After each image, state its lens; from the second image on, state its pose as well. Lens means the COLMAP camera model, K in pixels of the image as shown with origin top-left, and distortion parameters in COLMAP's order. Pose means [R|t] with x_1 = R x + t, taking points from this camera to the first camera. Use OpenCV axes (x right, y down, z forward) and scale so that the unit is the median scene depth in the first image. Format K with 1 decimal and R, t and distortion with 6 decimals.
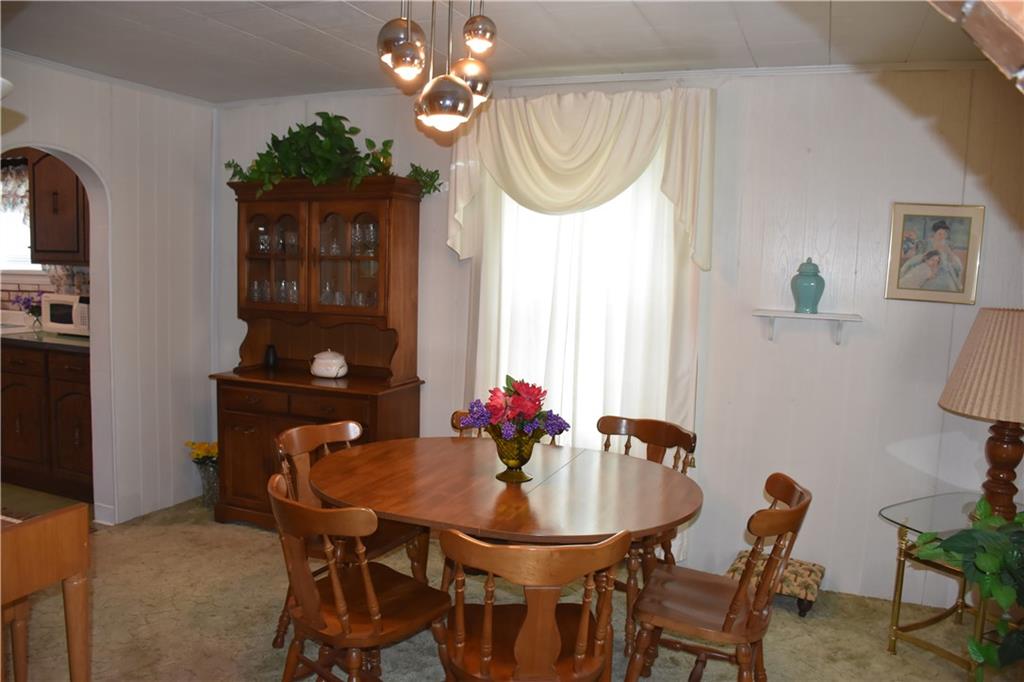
lens RADIAL K [[811.6, 0, 507.9], [0, 811.6, 348.0], [0, 0, 1]] dist [-0.132922, 0.079218]
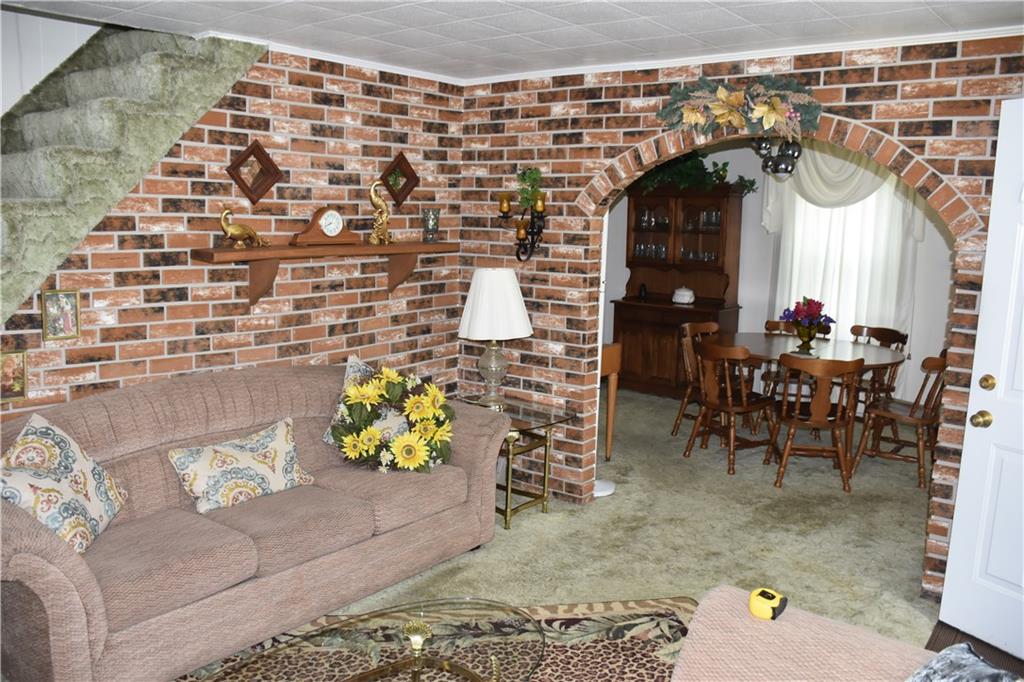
lens RADIAL K [[811.6, 0, 512.8], [0, 811.6, 339.4], [0, 0, 1]] dist [-0.132922, 0.079218]
pose [[0.956693, 0.033035, -0.289217, -0.082330], [-0.021090, 0.998795, 0.044323, 0.049717], [0.290332, -0.036305, 0.956237, -0.773997]]
